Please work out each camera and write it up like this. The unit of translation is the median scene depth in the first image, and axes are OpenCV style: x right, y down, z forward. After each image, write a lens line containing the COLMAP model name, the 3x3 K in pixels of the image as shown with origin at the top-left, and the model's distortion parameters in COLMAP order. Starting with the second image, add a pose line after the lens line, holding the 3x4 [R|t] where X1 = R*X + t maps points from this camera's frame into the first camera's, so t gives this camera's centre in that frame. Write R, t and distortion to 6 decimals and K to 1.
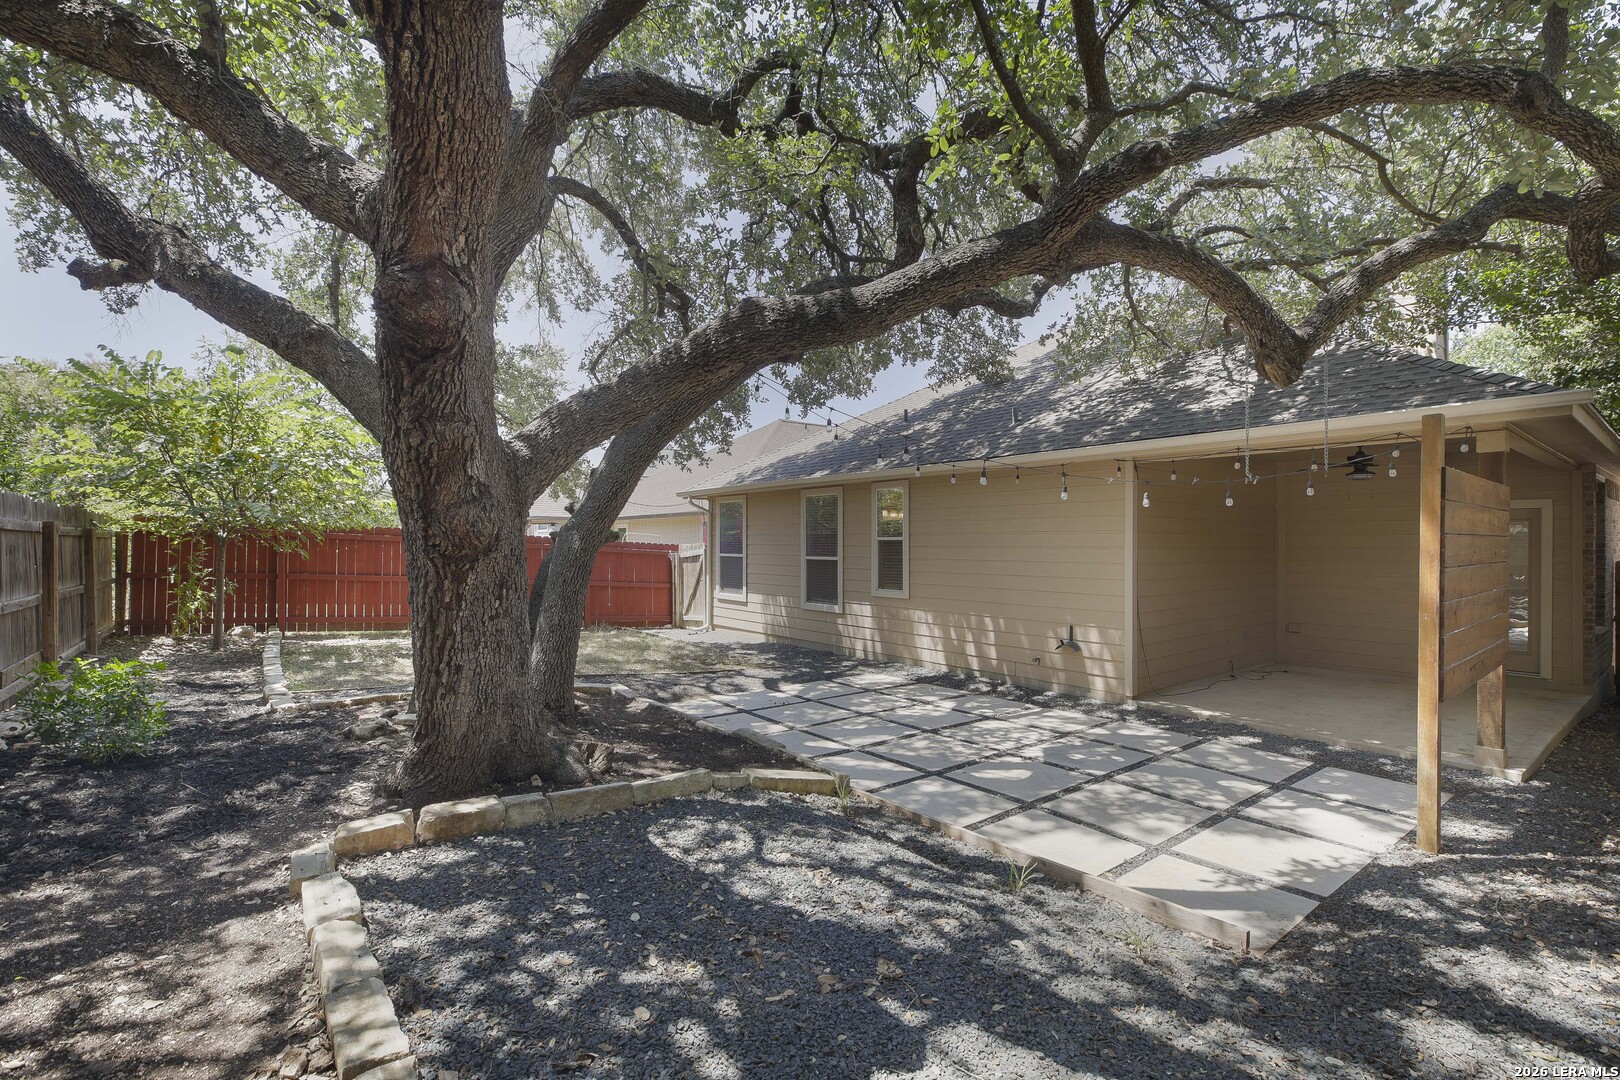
lens RADIAL K [[742.8, 0, 810.0], [0, 742.8, 540.0], [0, 0, 1]] dist [-0.042544, 0.013060]
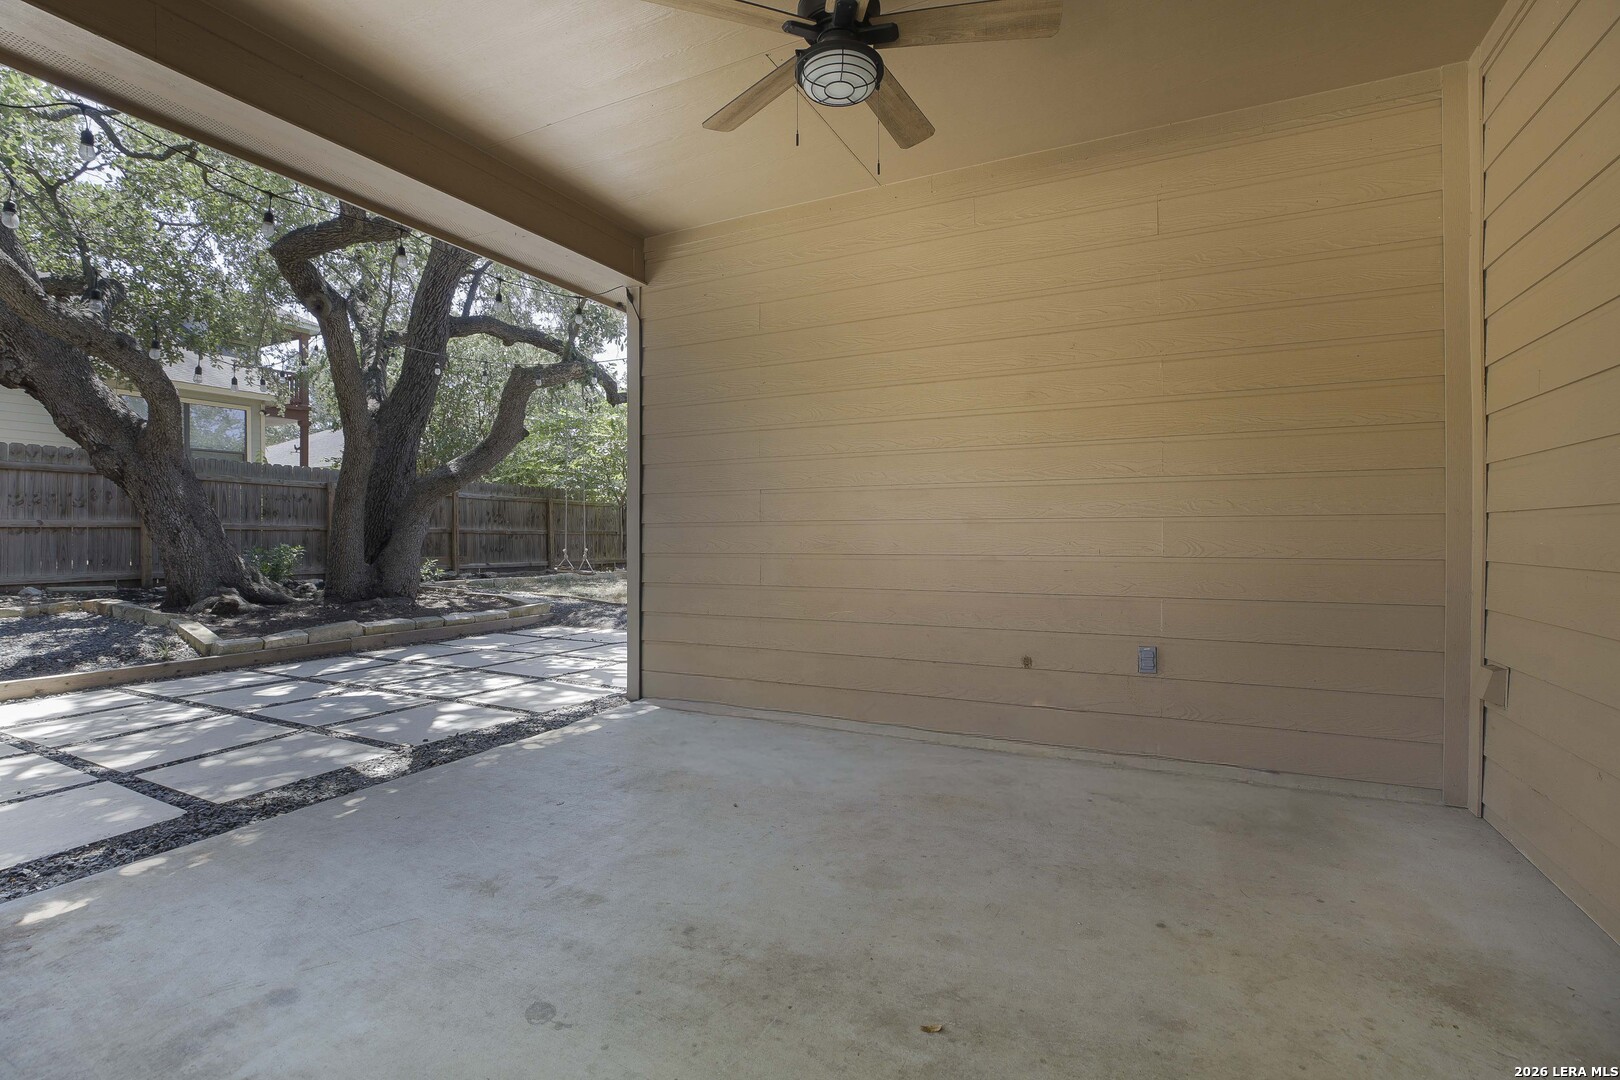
lens RADIAL K [[742.8, 0, 810.0], [0, 742.8, 540.0], [0, 0, 1]] dist [-0.042544, 0.013060]
pose [[0.428404, 0.002727, -0.903583, 1.311815], [0.006102, 0.999964, 0.005911, 0.112528], [0.903567, -0.008046, 0.428372, 1.136868]]
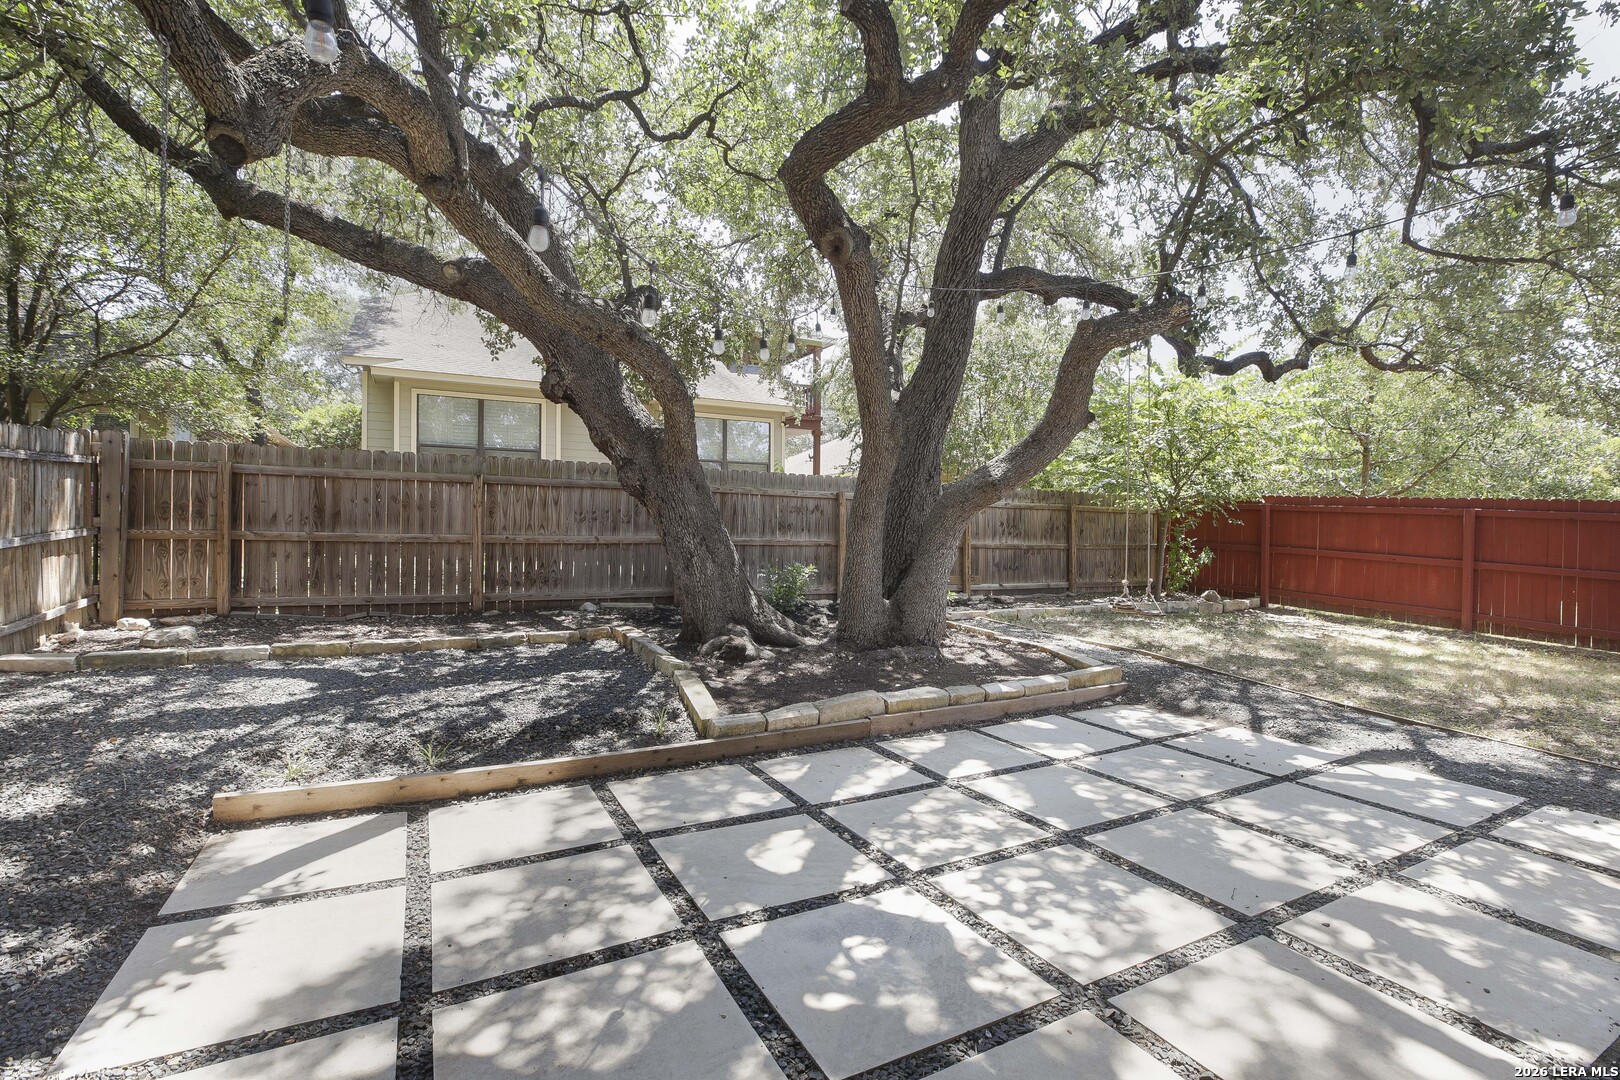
lens RADIAL K [[742.8, 0, 810.0], [0, 742.8, 540.0], [0, 0, 1]] dist [-0.042544, 0.013060]
pose [[-0.169642, 0.005489, -0.985490, 0.772092], [-0.006231, 0.999959, 0.006643, 0.066867], [0.985486, 0.007267, -0.169601, 1.046231]]
